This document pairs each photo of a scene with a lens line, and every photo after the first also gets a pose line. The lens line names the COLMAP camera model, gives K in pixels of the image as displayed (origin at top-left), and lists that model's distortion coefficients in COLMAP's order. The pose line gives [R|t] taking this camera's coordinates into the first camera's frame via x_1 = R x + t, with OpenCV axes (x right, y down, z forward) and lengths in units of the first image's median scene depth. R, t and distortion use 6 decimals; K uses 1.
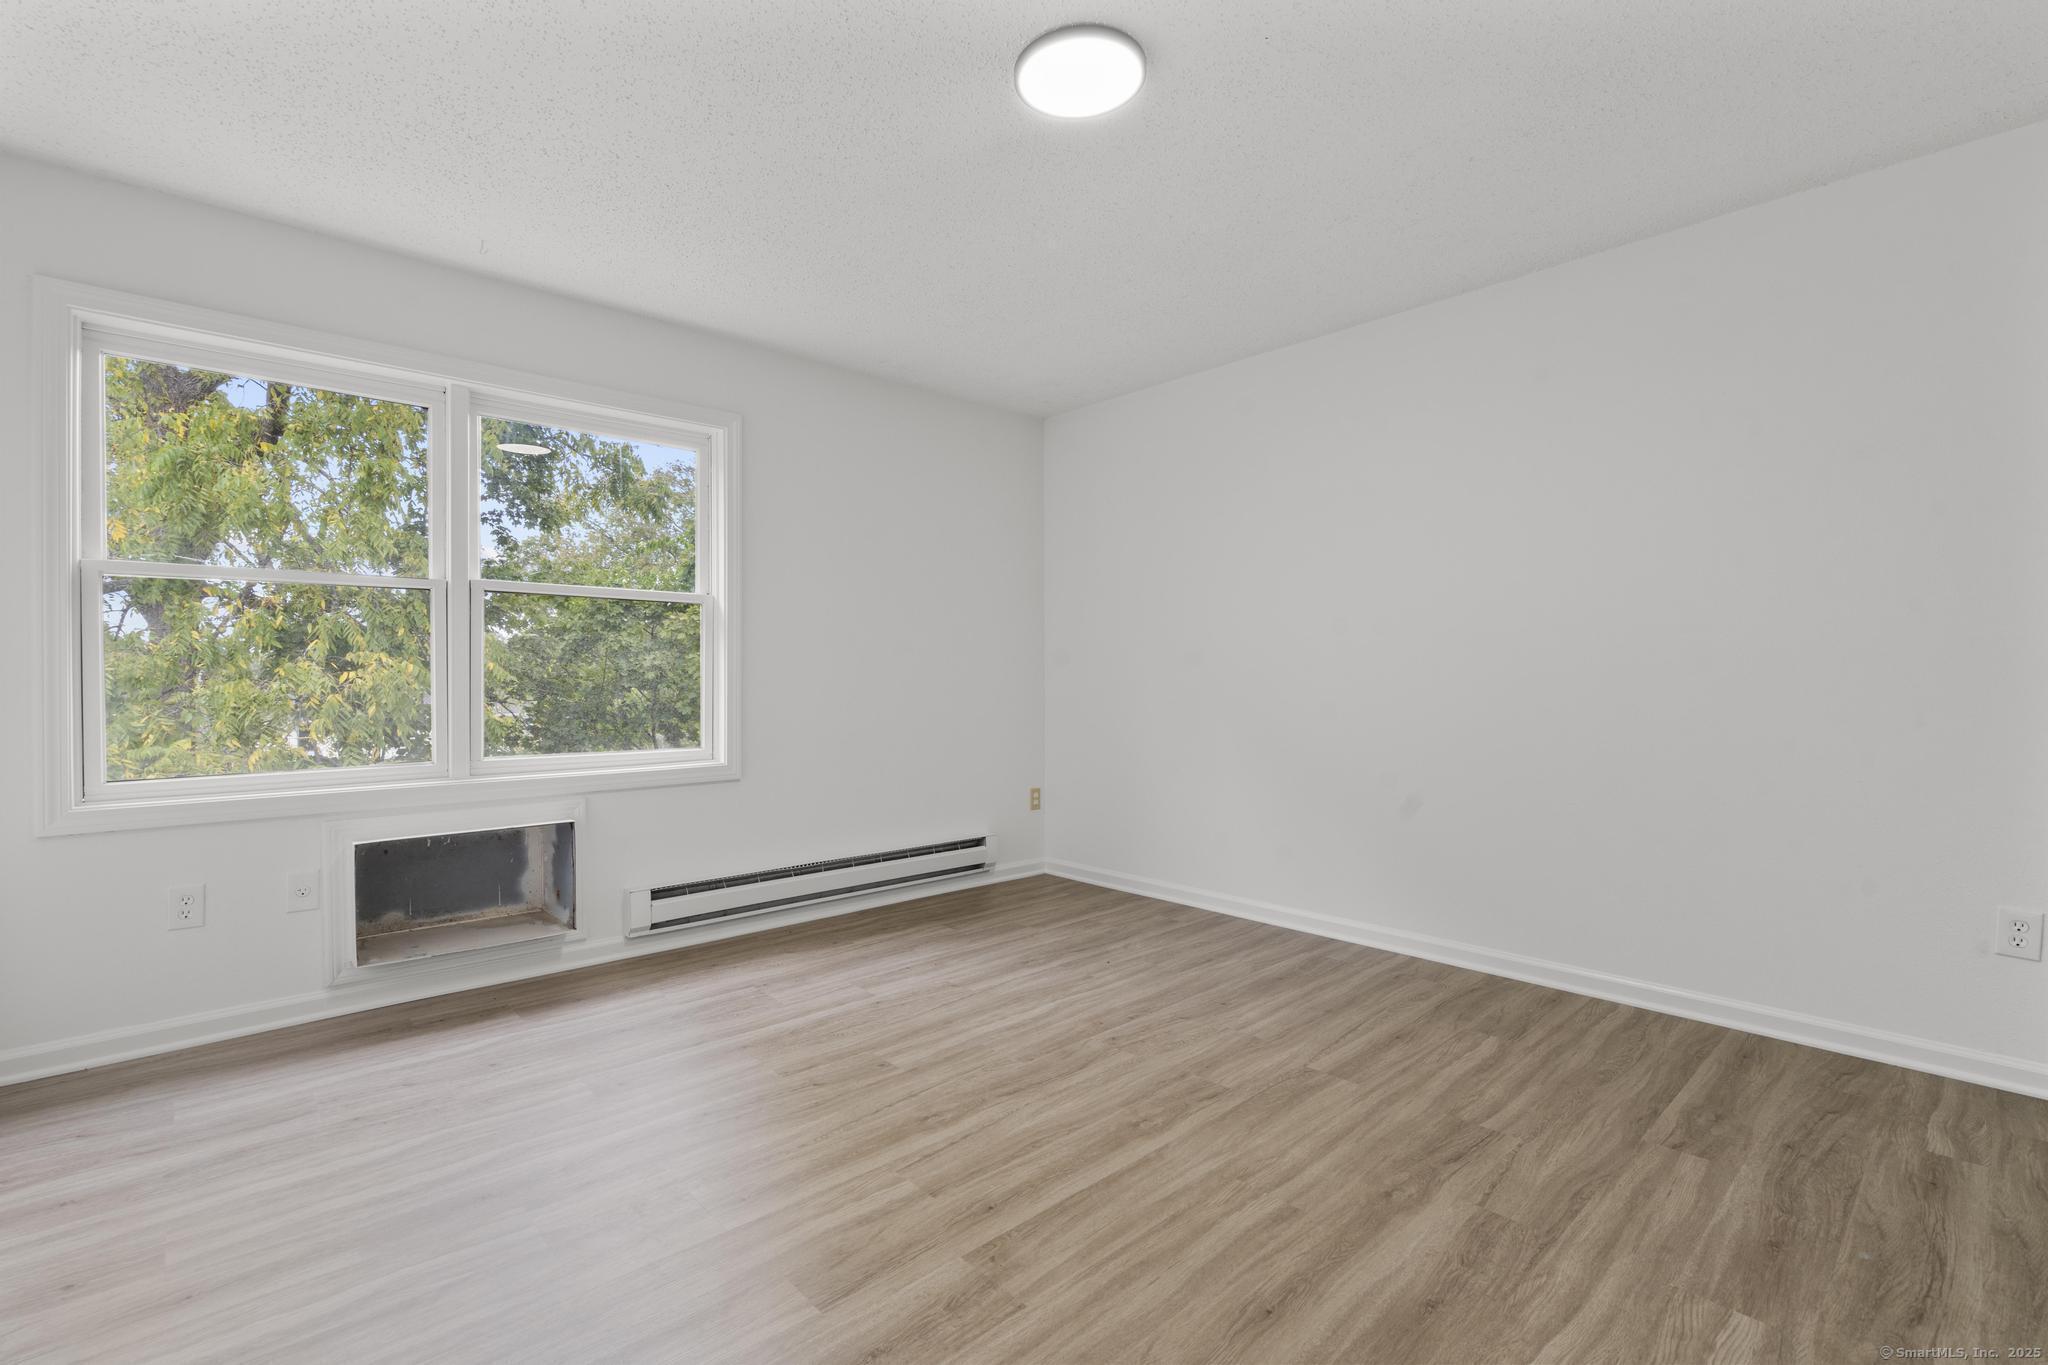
lens RADIAL K [[926.7, 0, 1039.5], [0, 926.7, 684.0], [0, 0, 1]] dist [-0.002346, 0.001719]
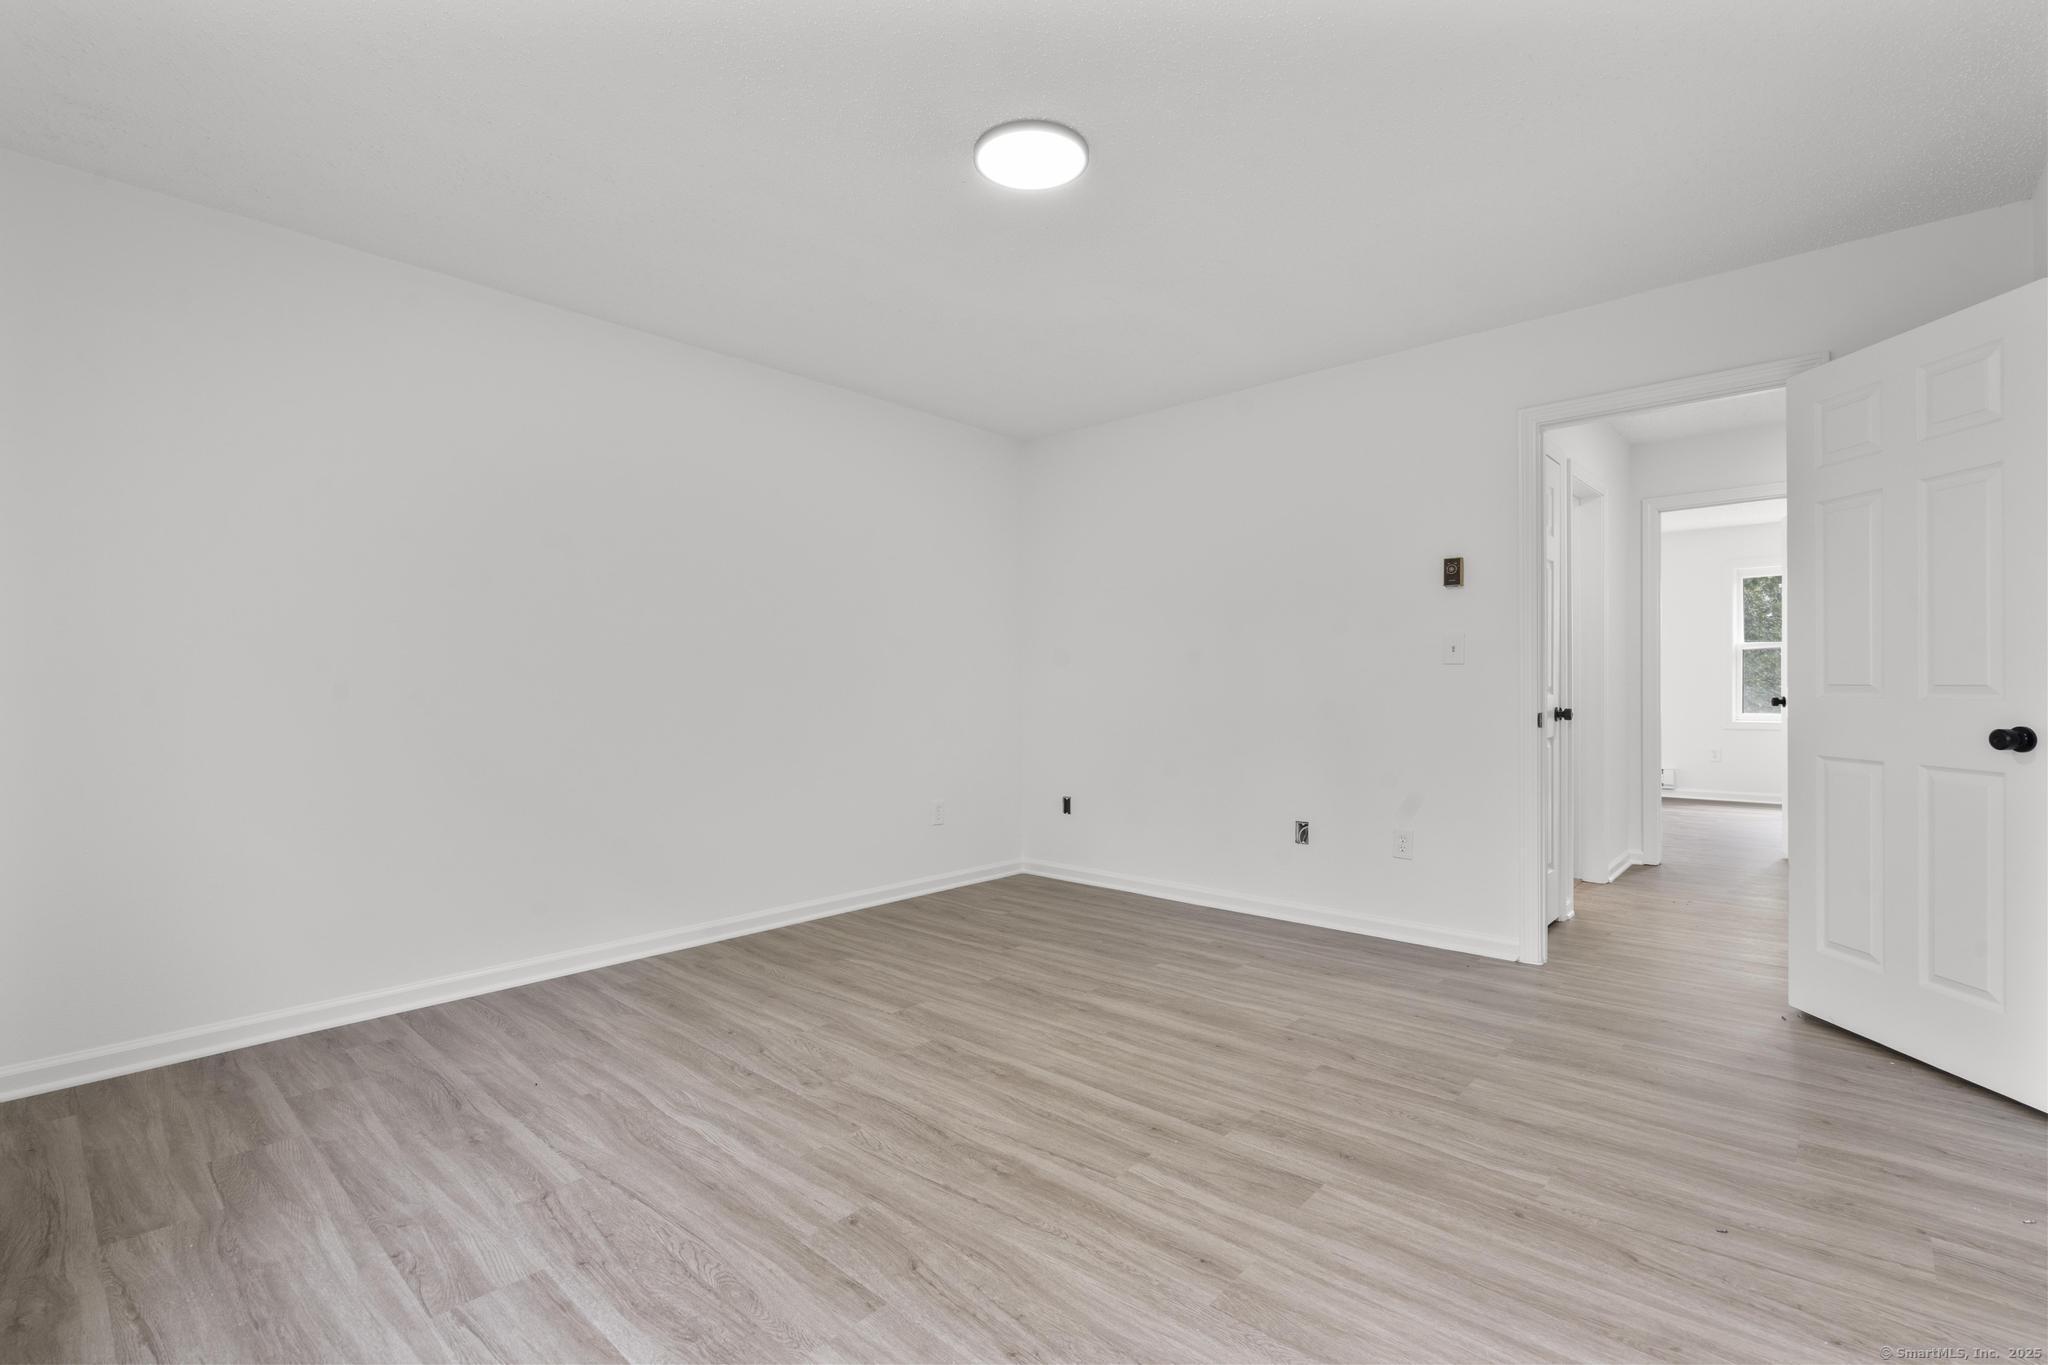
lens RADIAL K [[926.7, 0, 1025.3], [0, 926.7, 678.9], [0, 0, 1]] dist [-0.002346, 0.001719]
pose [[-0.089094, 0.009875, 0.995974, -0.844912], [0.010429, 0.999905, -0.008981, 0.002949], [-0.995969, 0.009587, -0.089189, 0.878580]]
